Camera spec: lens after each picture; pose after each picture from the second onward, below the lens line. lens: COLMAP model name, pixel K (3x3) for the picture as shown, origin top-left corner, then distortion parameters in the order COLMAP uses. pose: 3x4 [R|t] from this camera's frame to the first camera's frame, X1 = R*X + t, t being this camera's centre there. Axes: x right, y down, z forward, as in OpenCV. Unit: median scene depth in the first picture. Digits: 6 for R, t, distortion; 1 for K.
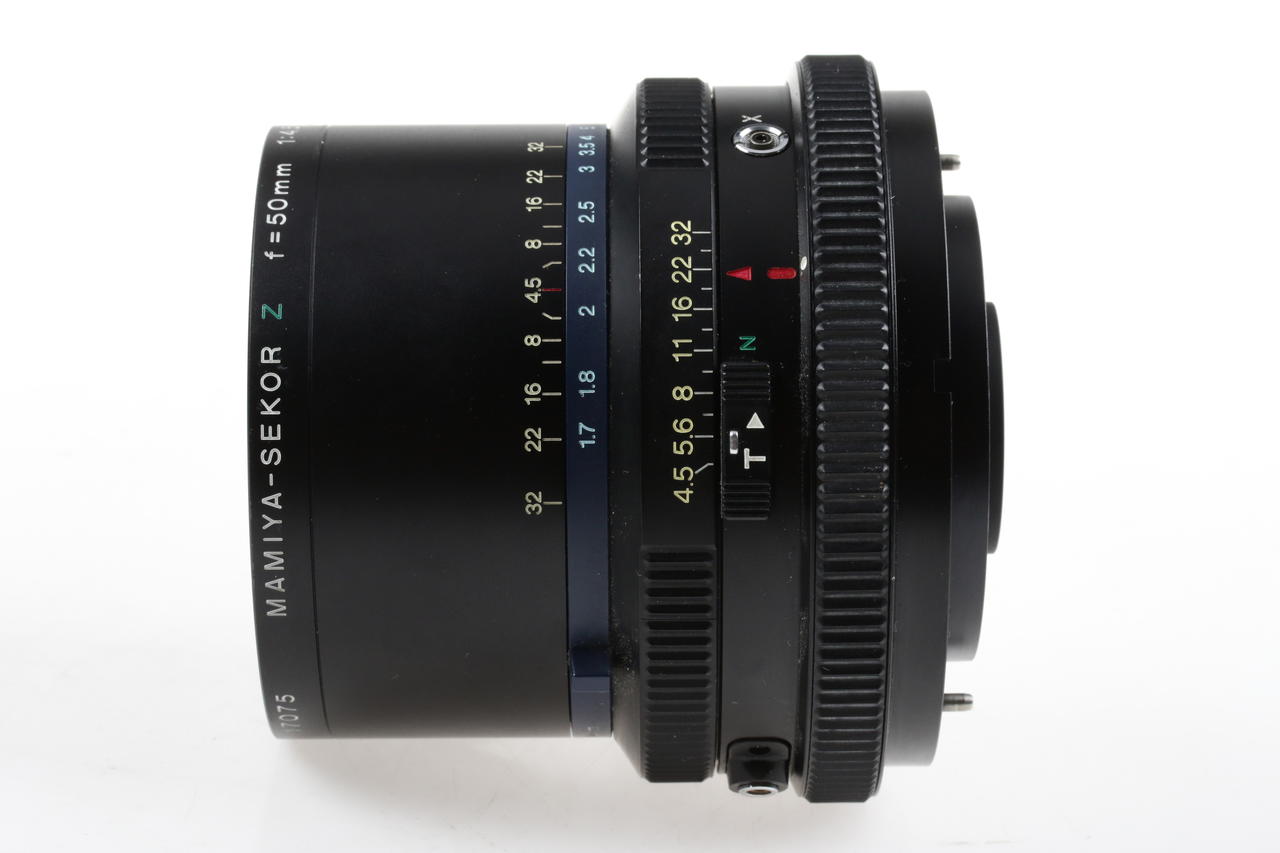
lens RADIAL K [[3547.3, 0, 640.1], [0, 3547.3, 427.0], [0, 0, 1]] dist [-0.013183, 0.000000]
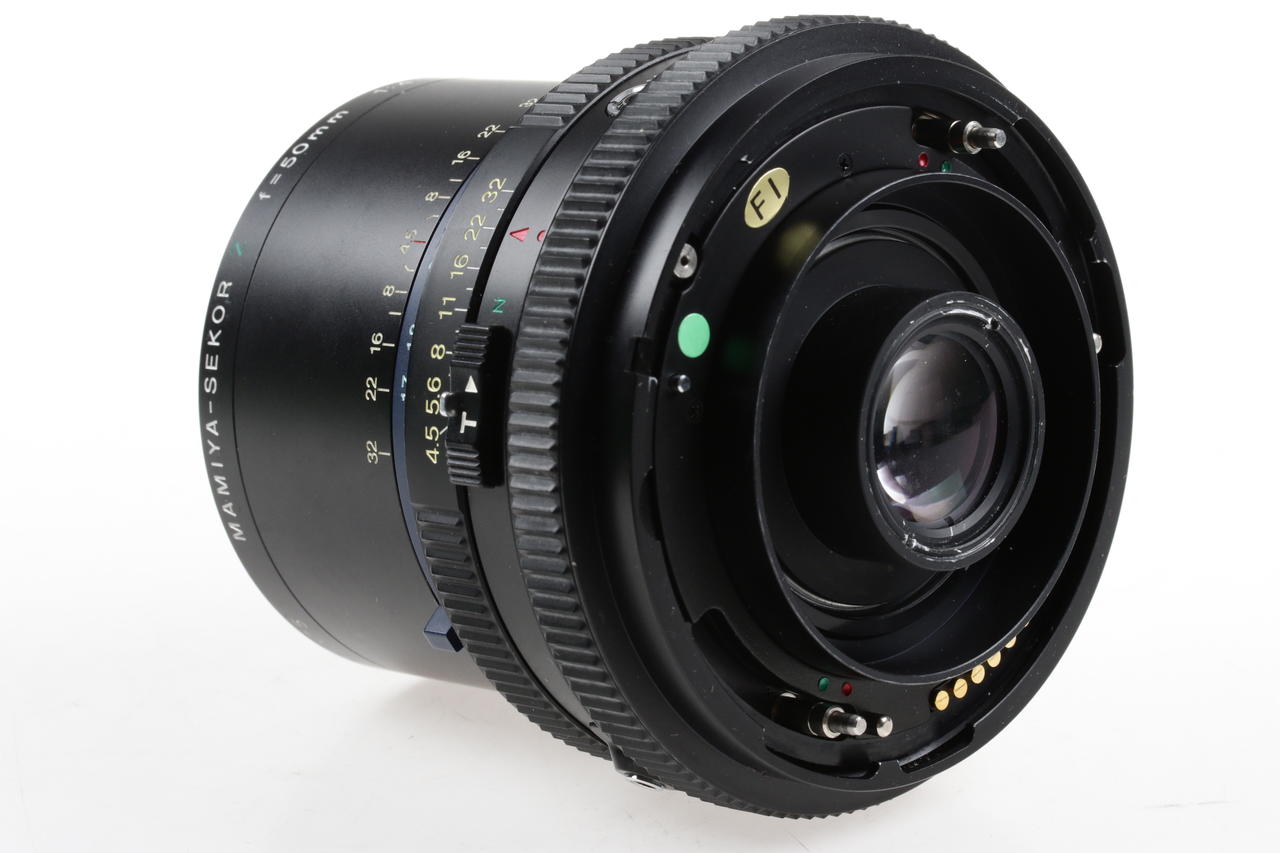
lens RADIAL K [[3547.3, 0, 640.2], [0, 3547.3, 425.8], [0, 0, 1]] dist [-0.013183, 0.000000]
pose [[0.763118, 0.090038, -0.639957, 0.671367], [-0.089544, 0.995427, 0.033273, -0.026223], [0.640026, 0.031913, 0.767690, 0.277800]]
